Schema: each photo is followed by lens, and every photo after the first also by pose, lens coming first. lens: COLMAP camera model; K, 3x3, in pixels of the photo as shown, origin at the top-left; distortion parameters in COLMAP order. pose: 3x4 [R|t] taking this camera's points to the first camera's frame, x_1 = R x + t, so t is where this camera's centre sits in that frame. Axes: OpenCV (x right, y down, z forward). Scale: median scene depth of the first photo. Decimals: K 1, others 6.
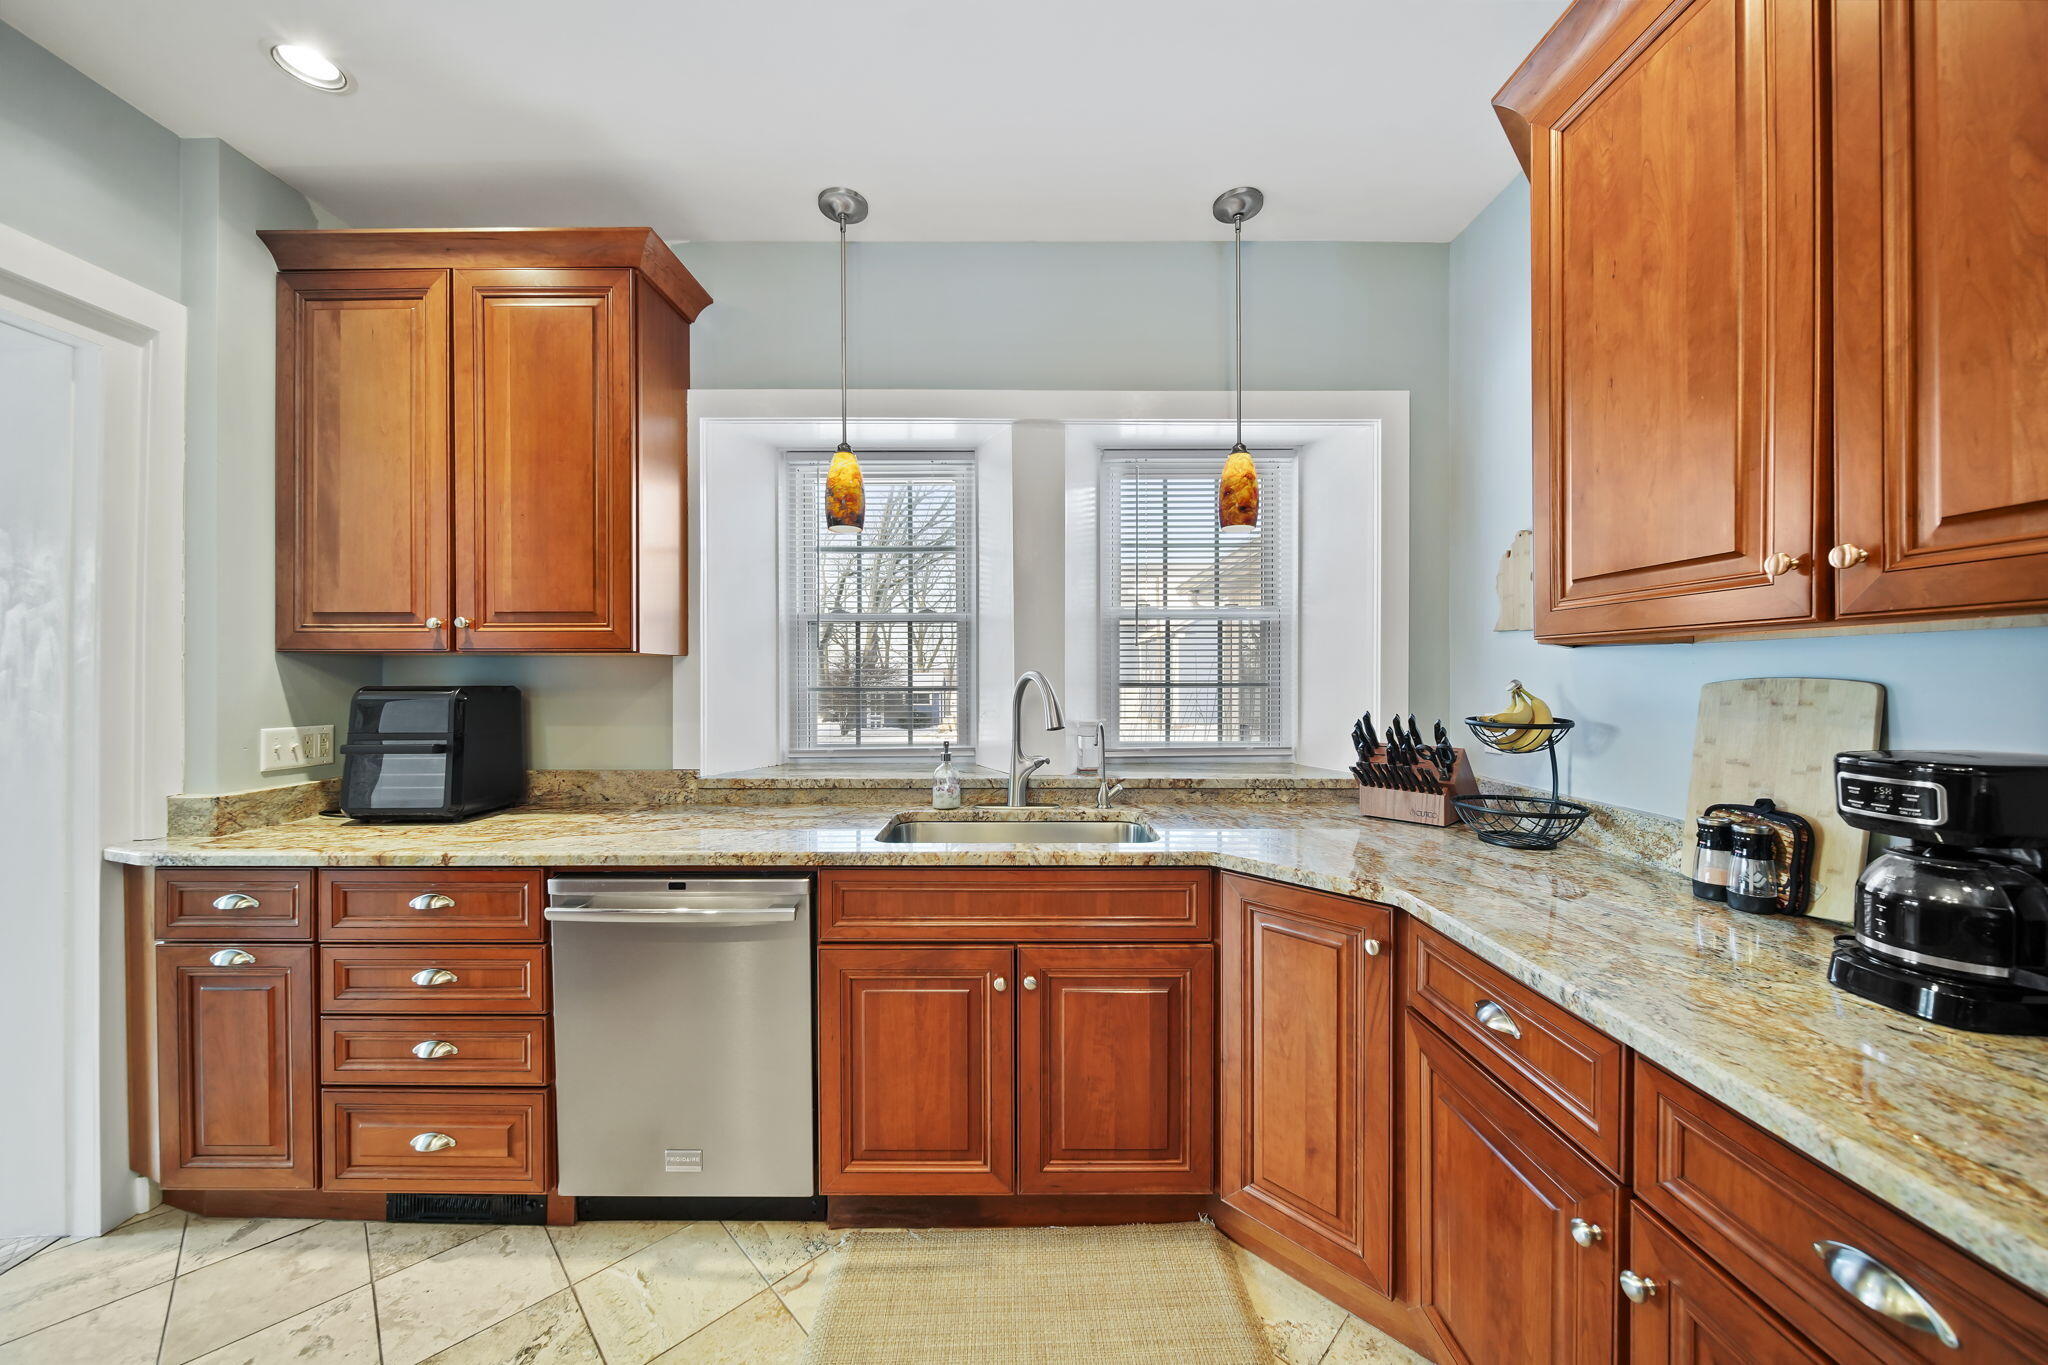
lens RADIAL K [[722.0, 0, 1024.0], [0, 722.0, 682.5], [0, 0, 1]] dist [0.000835, -0.000230]
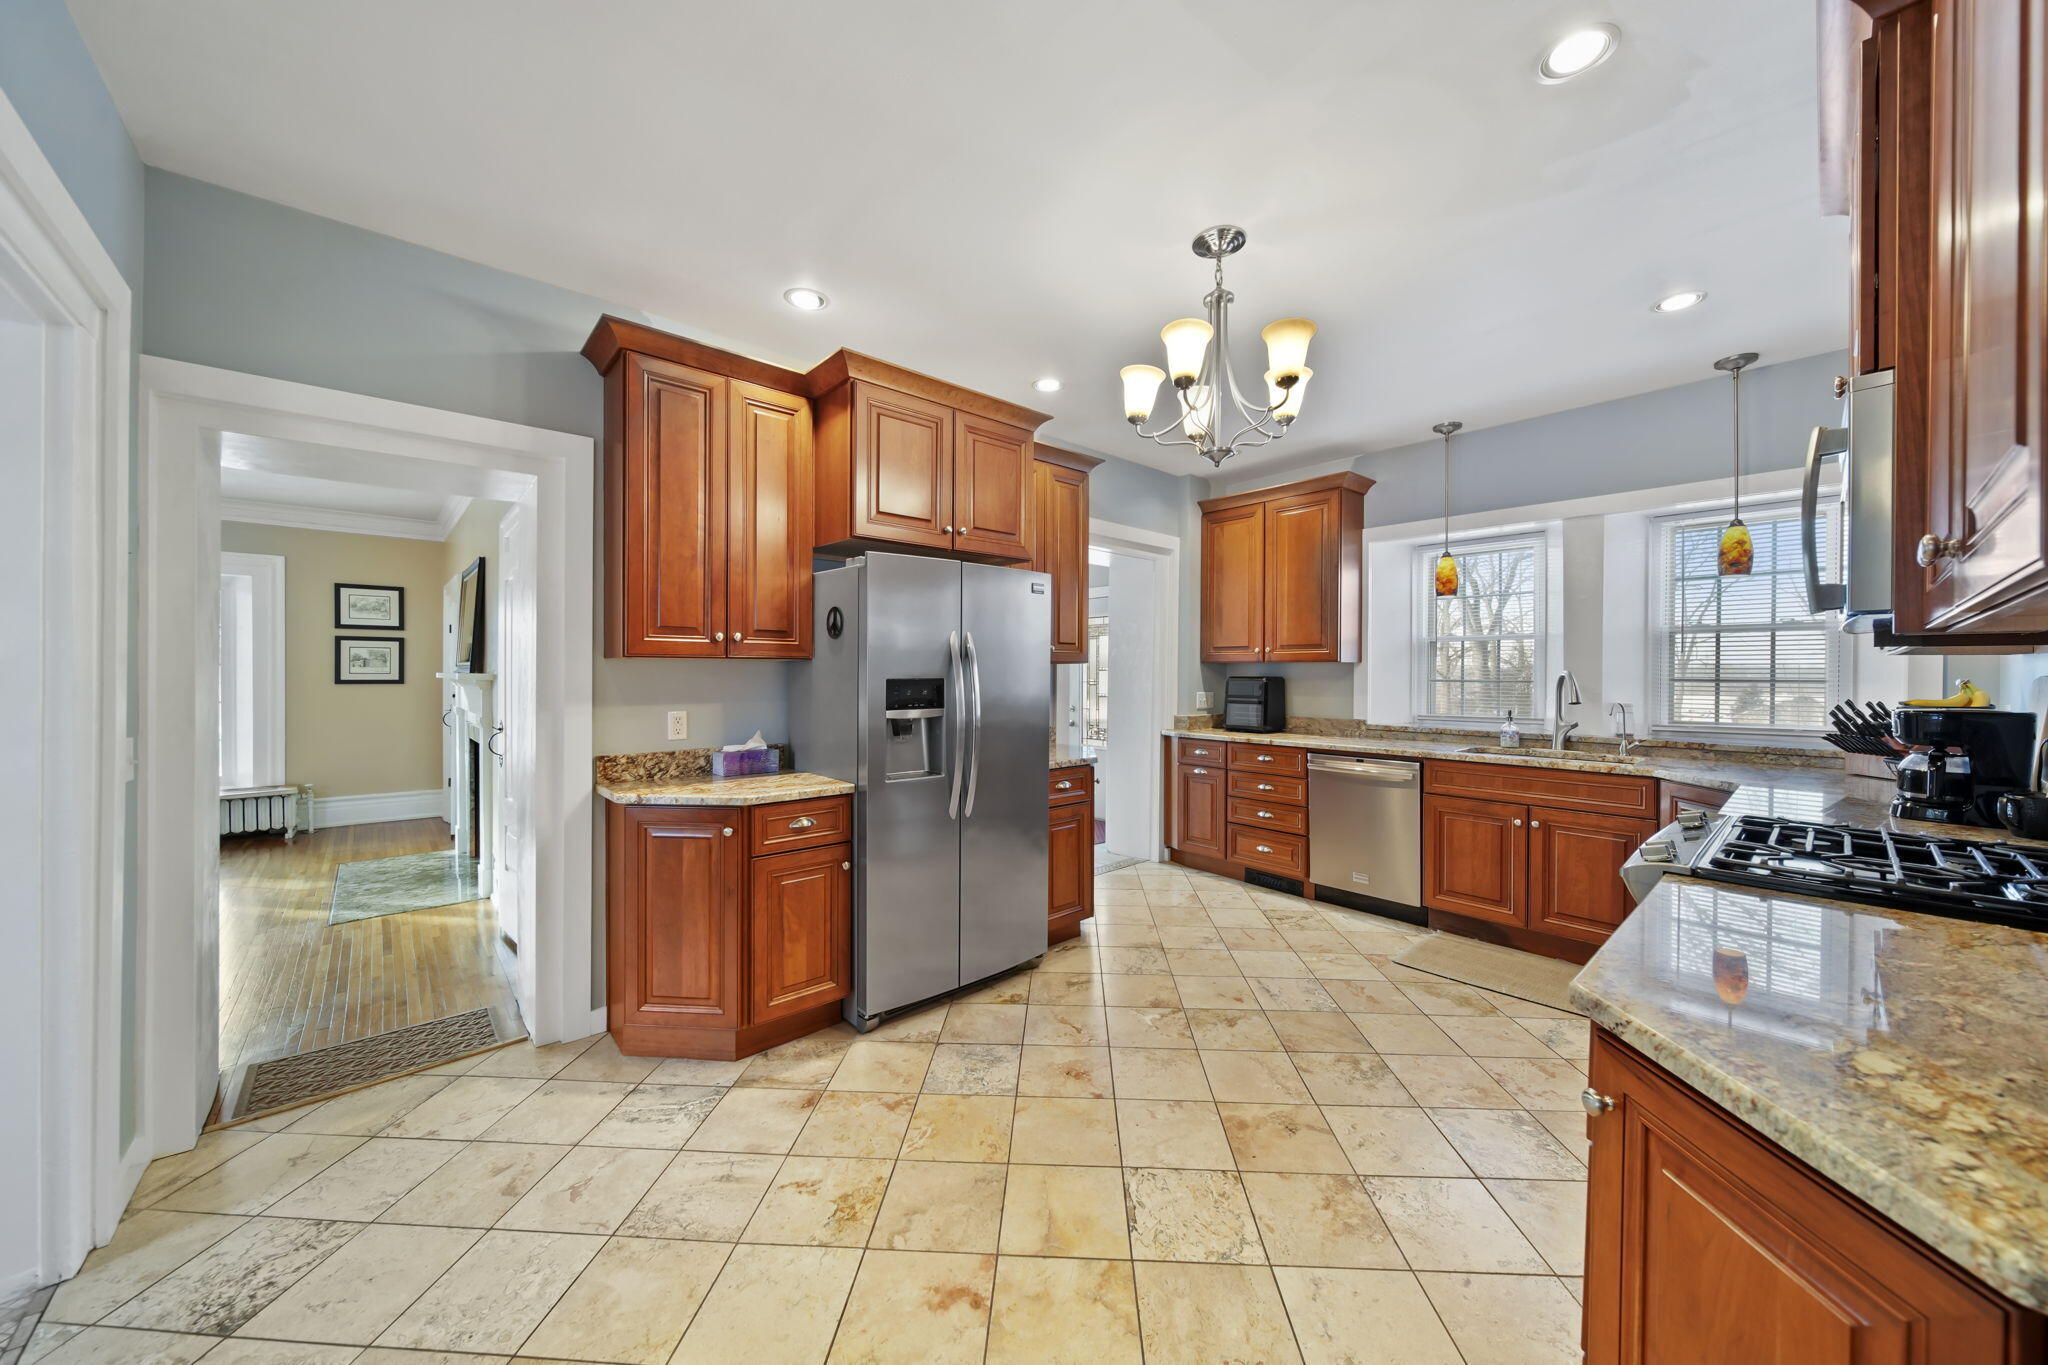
lens RADIAL K [[722.0, 0, 1024.0], [0, 722.0, 682.5], [0, 0, 1]] dist [0.000835, -0.000230]
pose [[0.669148, 0.013447, -0.743007, 0.507394], [-0.008492, 0.999909, 0.010448, 0.007587], [0.743080, -0.000681, 0.669202, -1.321070]]
